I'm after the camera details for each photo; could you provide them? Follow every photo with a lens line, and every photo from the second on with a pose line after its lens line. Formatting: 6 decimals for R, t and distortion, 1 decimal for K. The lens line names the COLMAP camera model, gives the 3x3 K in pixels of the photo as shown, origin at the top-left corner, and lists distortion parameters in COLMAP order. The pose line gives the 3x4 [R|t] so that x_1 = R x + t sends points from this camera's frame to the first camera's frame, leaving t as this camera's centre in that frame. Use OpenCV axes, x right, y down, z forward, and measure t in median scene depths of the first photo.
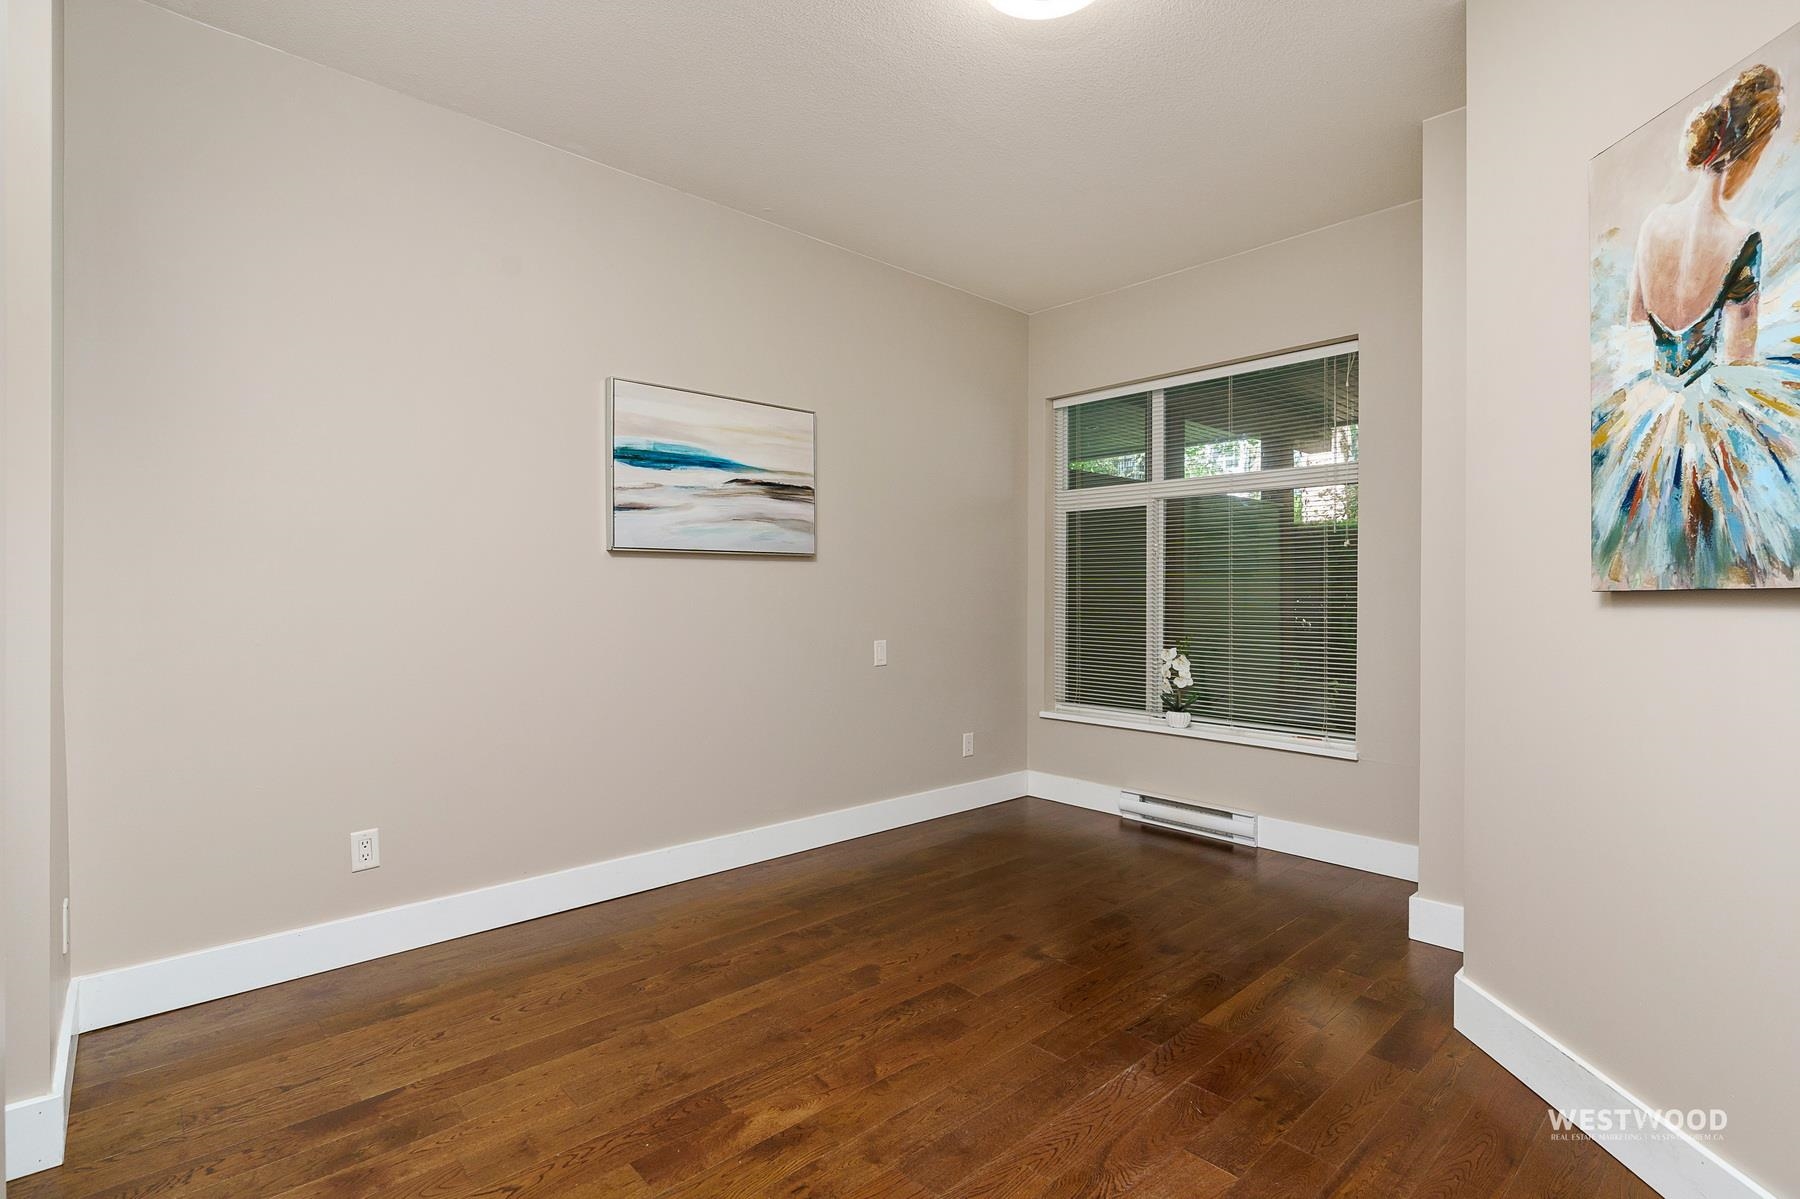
lens RADIAL K [[861.5, 0, 901.4], [0, 861.5, 593.2], [0, 0, 1]] dist [-0.000785, 0.000268]
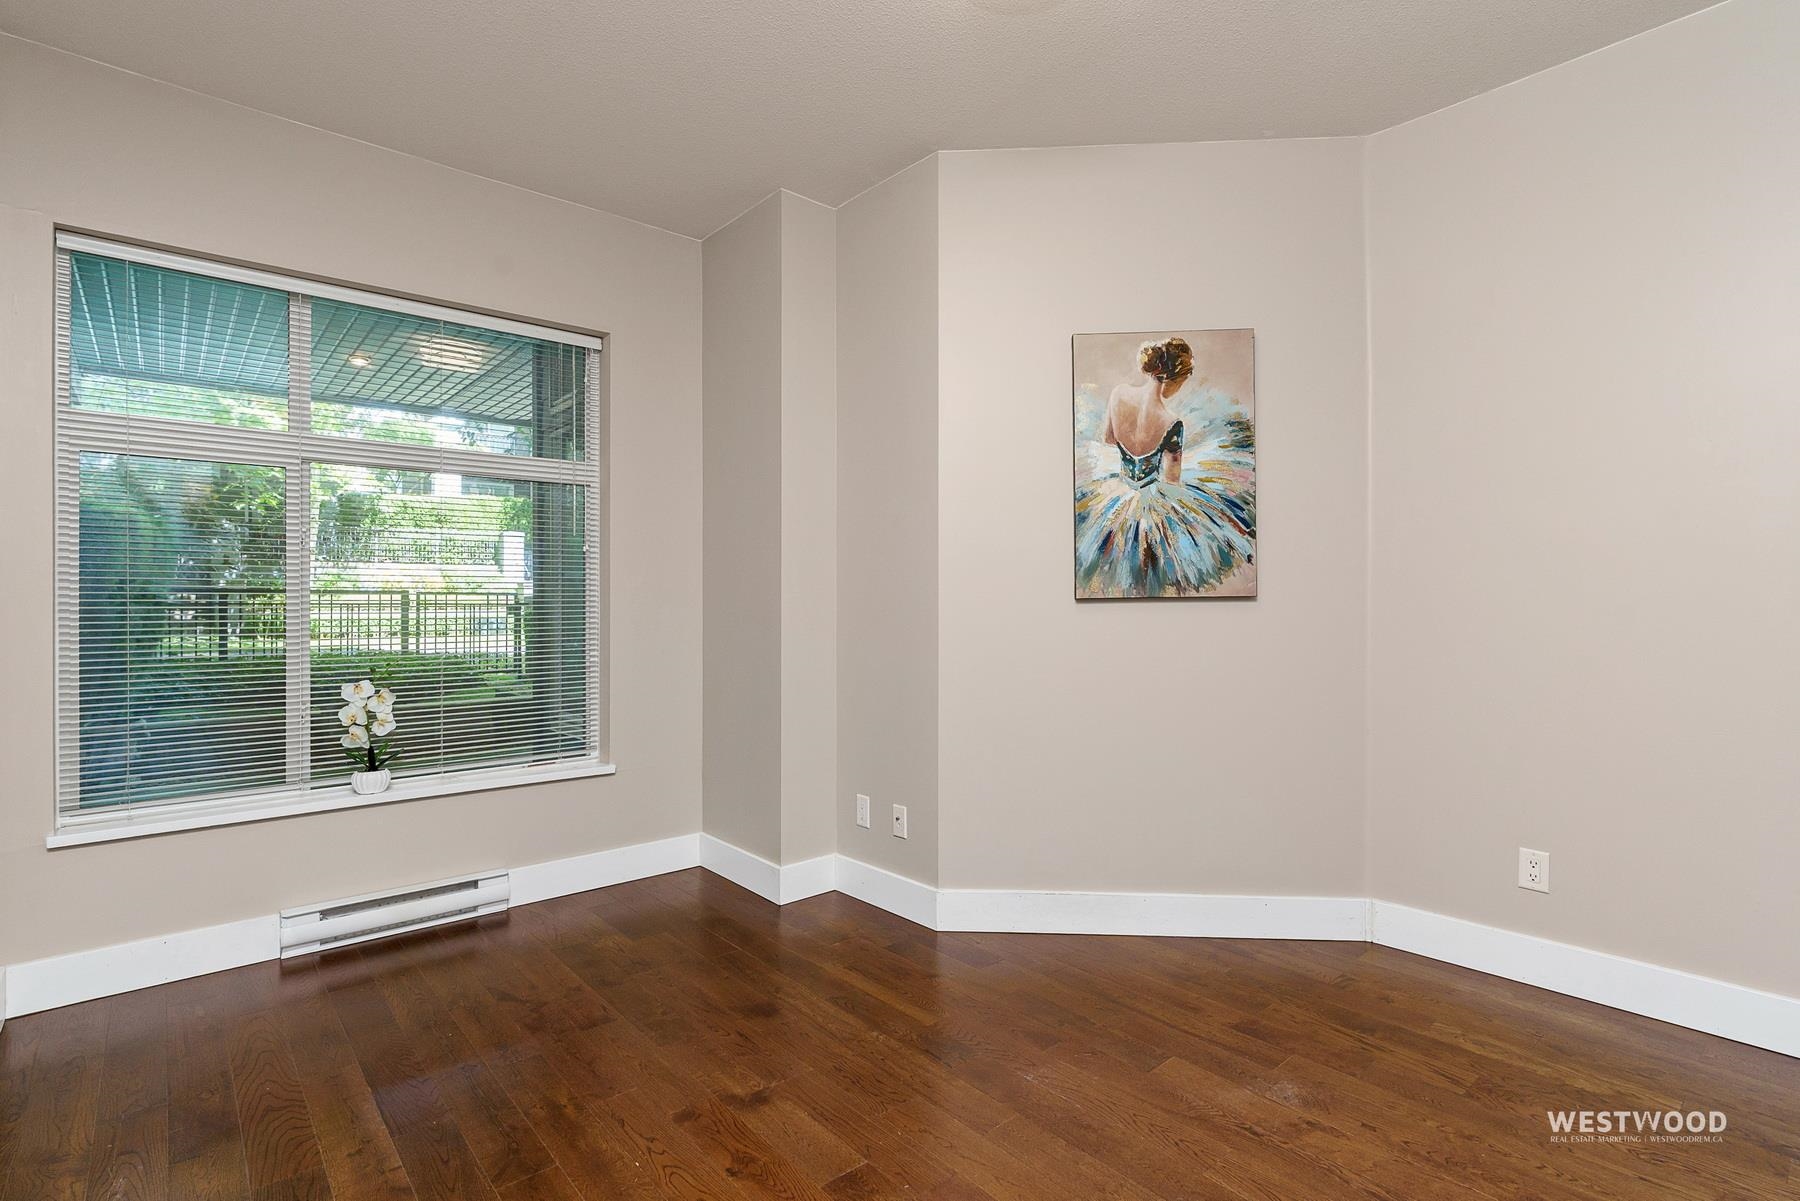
lens RADIAL K [[861.5, 0, 901.4], [0, 861.5, 594.2], [0, 0, 1]] dist [-0.000785, 0.000268]
pose [[0.041451, 0.001803, 0.999139, -0.942301], [0.003299, 0.999993, -0.001942, -0.009059], [-0.999135, 0.003377, 0.041445, 1.402441]]
